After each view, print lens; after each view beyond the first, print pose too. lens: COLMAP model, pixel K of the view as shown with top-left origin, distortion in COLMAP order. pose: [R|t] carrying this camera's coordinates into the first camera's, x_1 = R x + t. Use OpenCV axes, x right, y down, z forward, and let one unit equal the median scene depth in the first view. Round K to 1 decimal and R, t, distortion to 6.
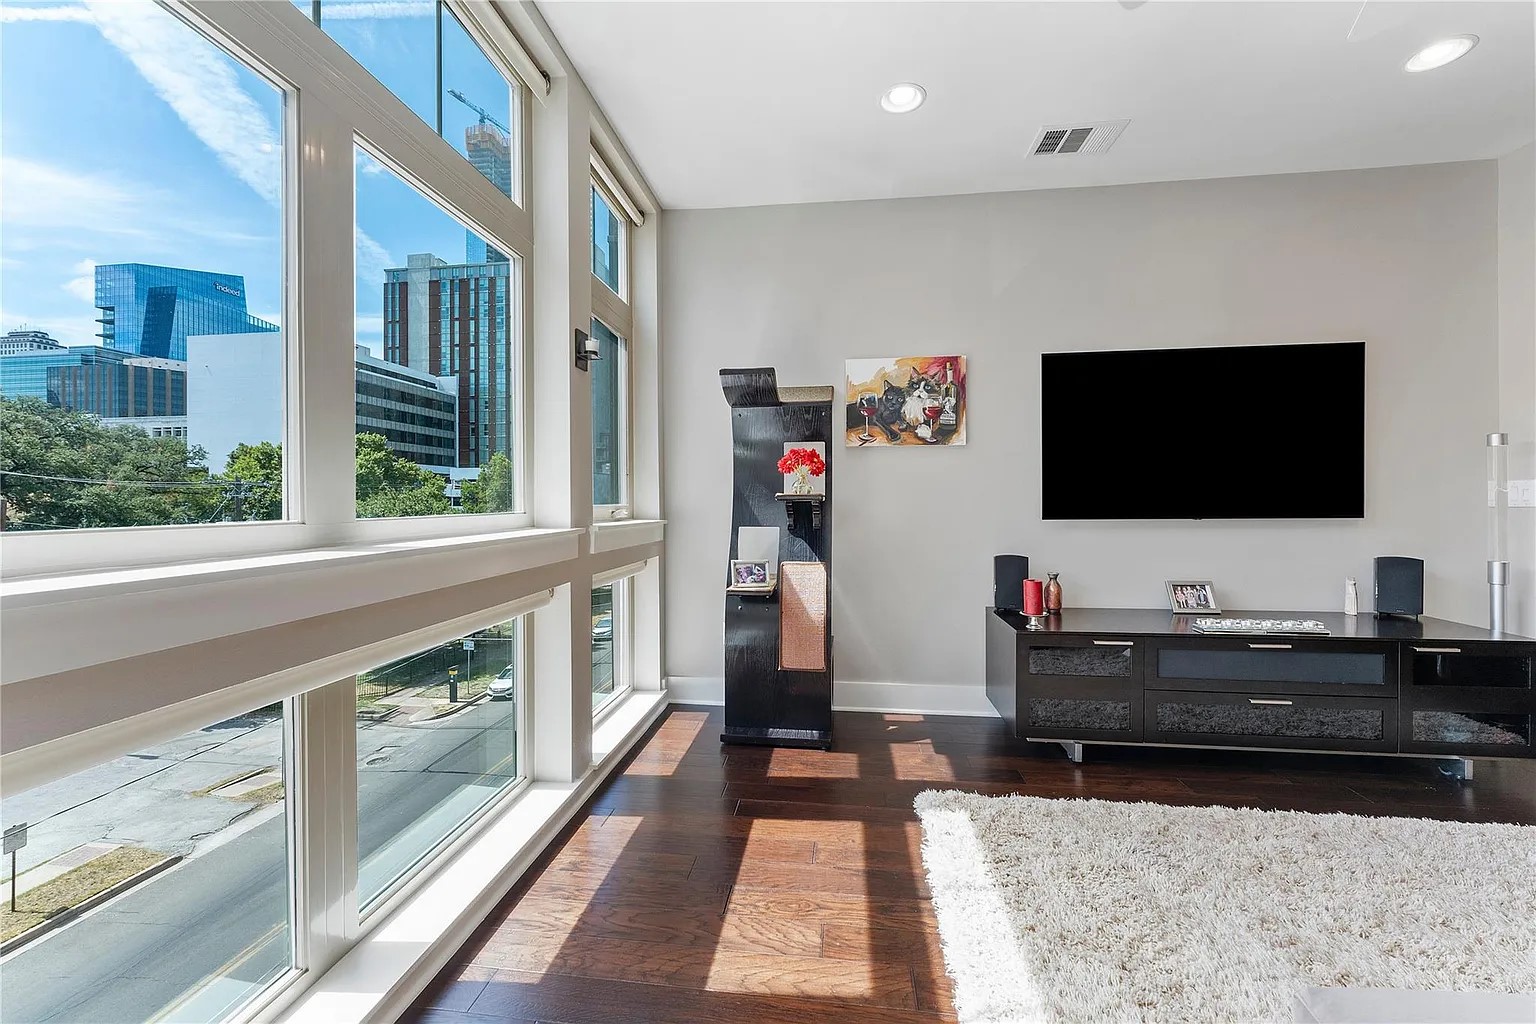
lens RADIAL K [[632.9, 0, 764.0], [0, 632.9, 500.1], [0, 0, 1]] dist [-0.001182, 0.000033]
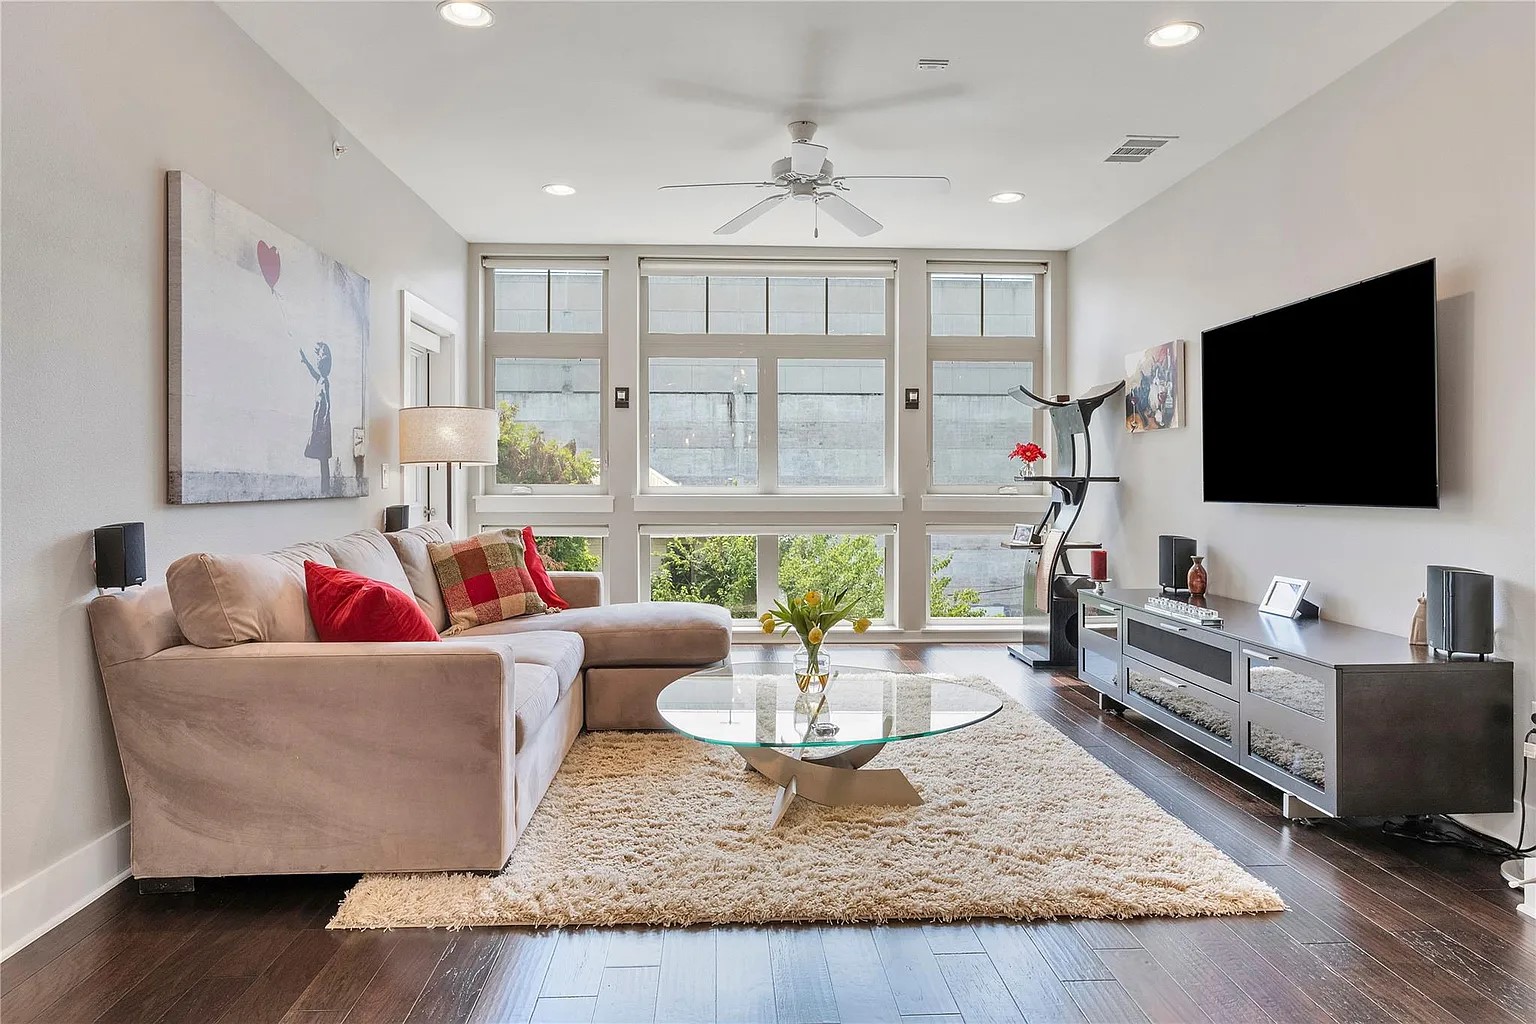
lens RADIAL K [[928.7, 0, 762.0], [0, 928.7, 487.4], [0, 0, 1]] dist [-0.000398, -0.000425]
pose [[0.175851, 0.007030, -0.984392, 1.672899], [0.000623, 0.999974, 0.007252, -0.001677], [0.984417, -0.001888, 0.175842, 0.077183]]
